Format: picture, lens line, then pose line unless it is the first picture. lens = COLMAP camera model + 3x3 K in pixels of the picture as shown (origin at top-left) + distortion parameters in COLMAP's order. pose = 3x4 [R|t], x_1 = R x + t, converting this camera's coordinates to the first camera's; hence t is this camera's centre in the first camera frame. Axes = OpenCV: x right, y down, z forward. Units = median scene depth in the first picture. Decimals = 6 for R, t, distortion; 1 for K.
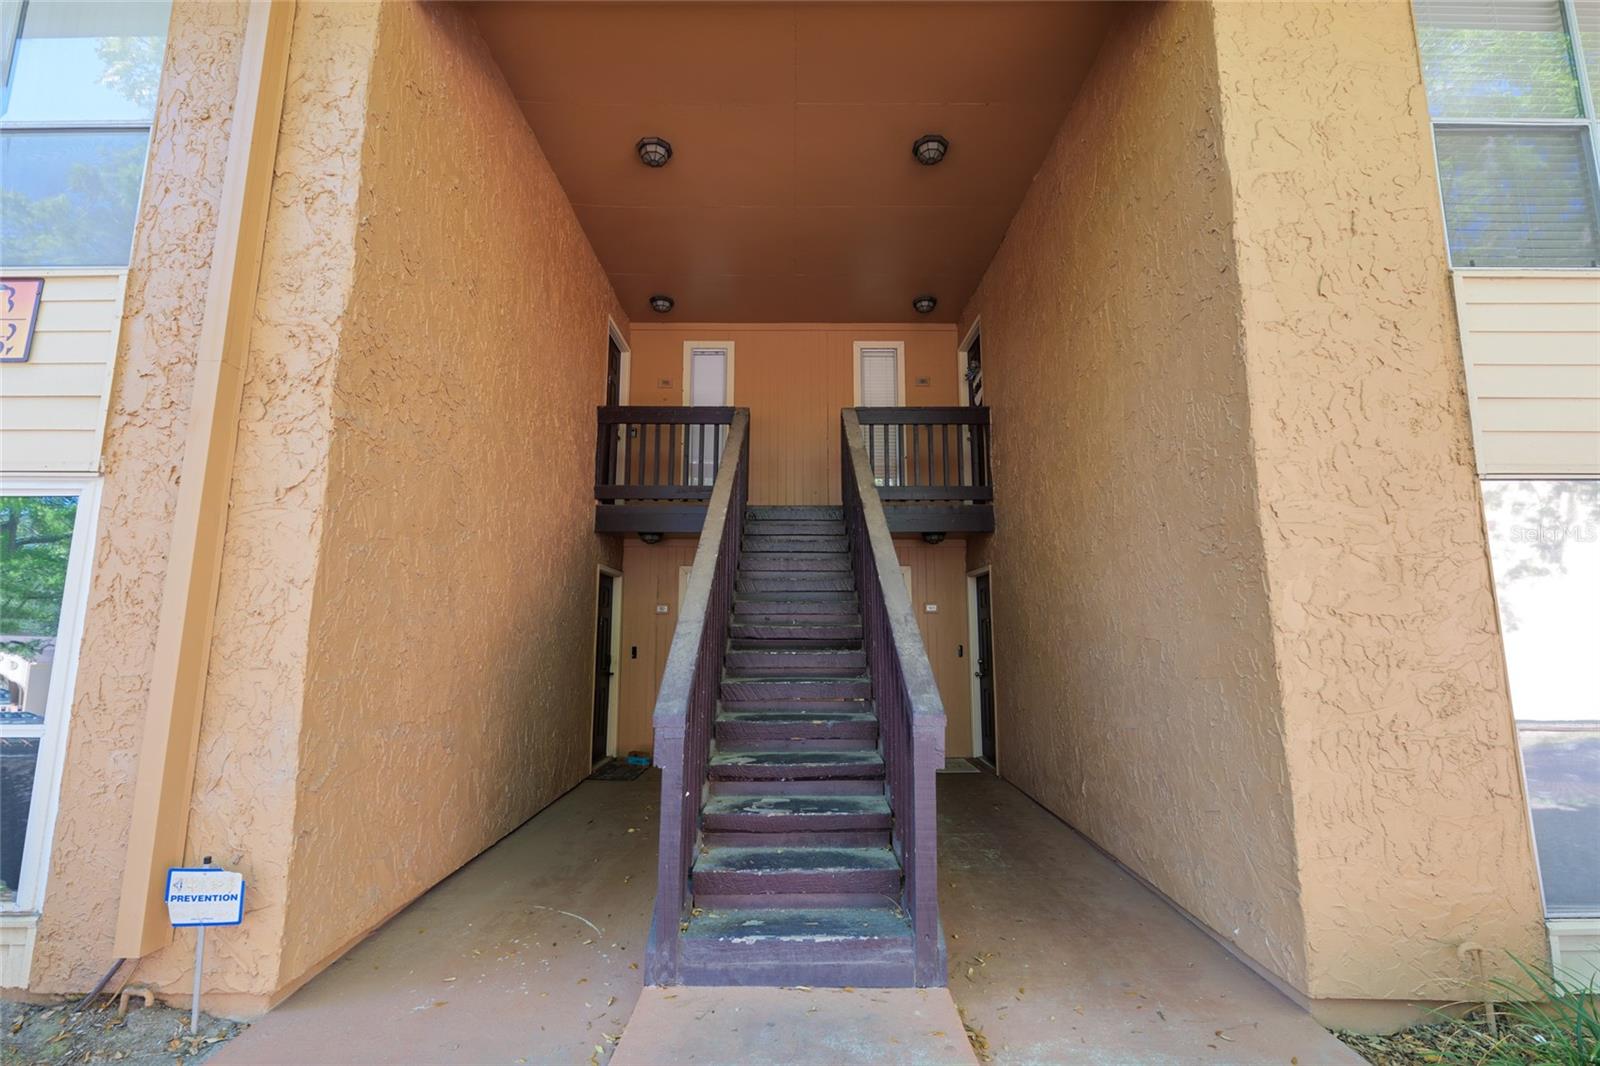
lens RADIAL K [[707.2, 0, 786.1], [0, 707.2, 528.9], [0, 0, 1]] dist [-0.003962, 0.000238]
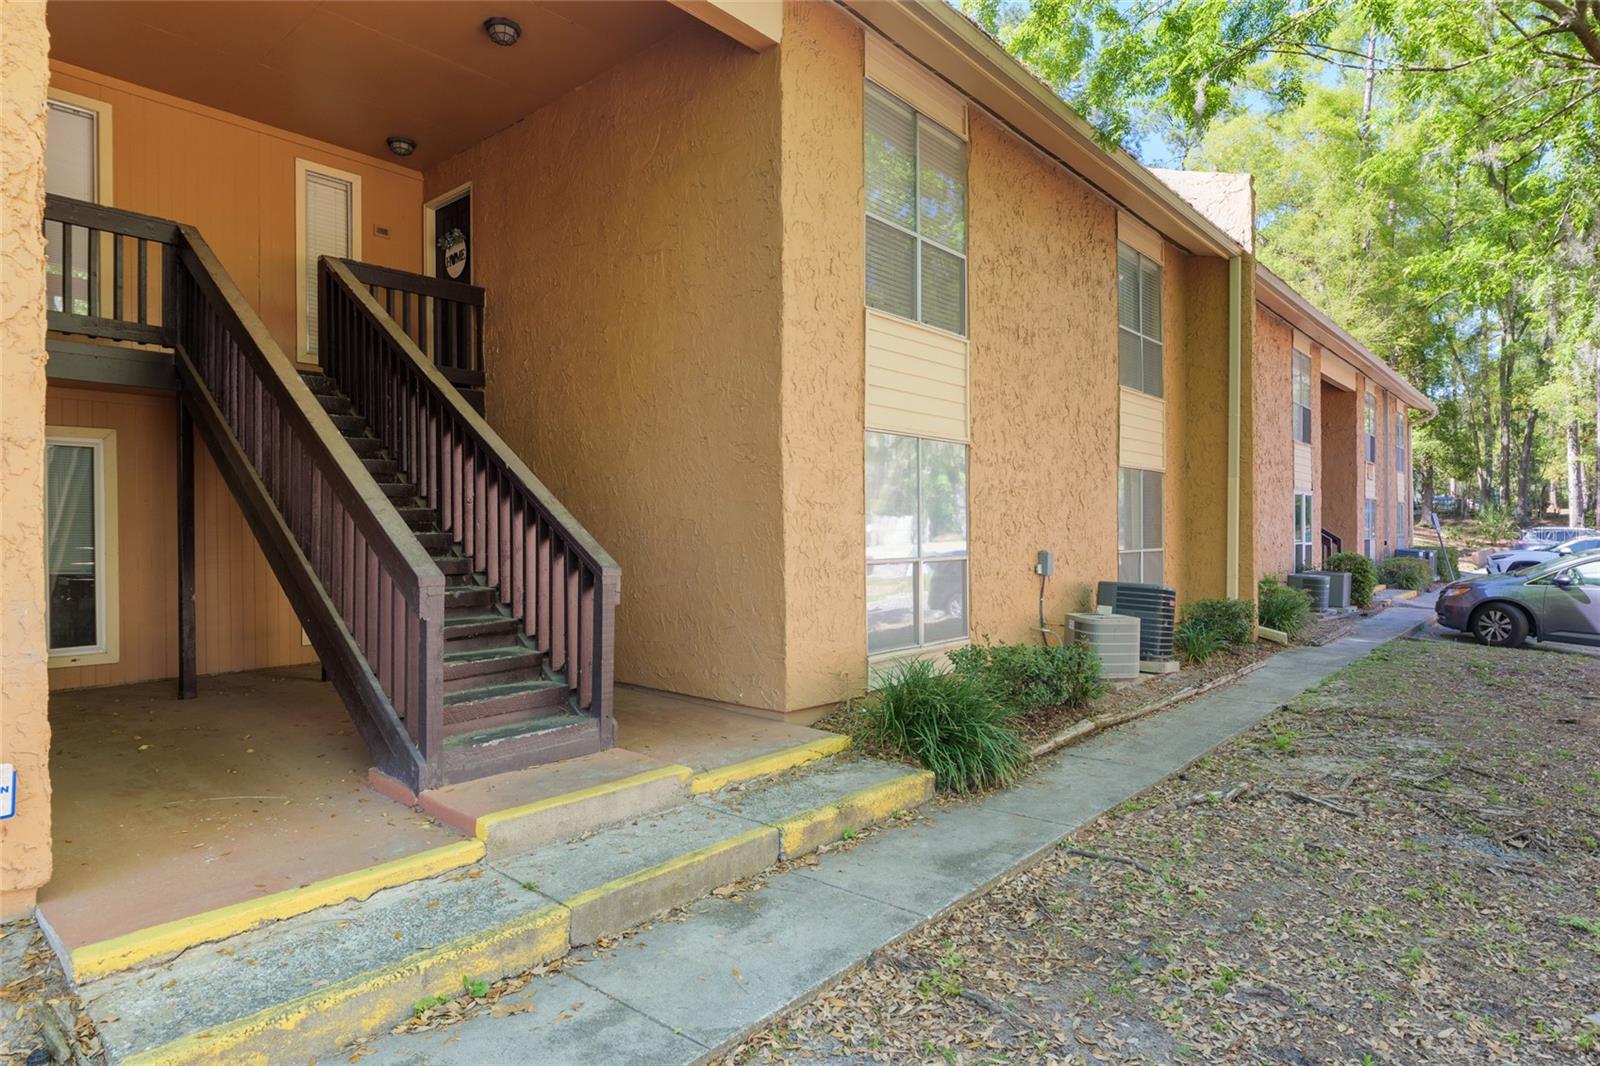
lens RADIAL K [[922.3, 0, 806.7], [0, 922.3, 533.8], [0, 0, 1]] dist [0.003189, -0.000816]
pose [[0.644907, -0.006597, 0.764233, -0.913665], [-0.104279, 0.989851, 0.096541, -0.019475], [-0.757114, -0.141953, 0.637674, -0.431625]]
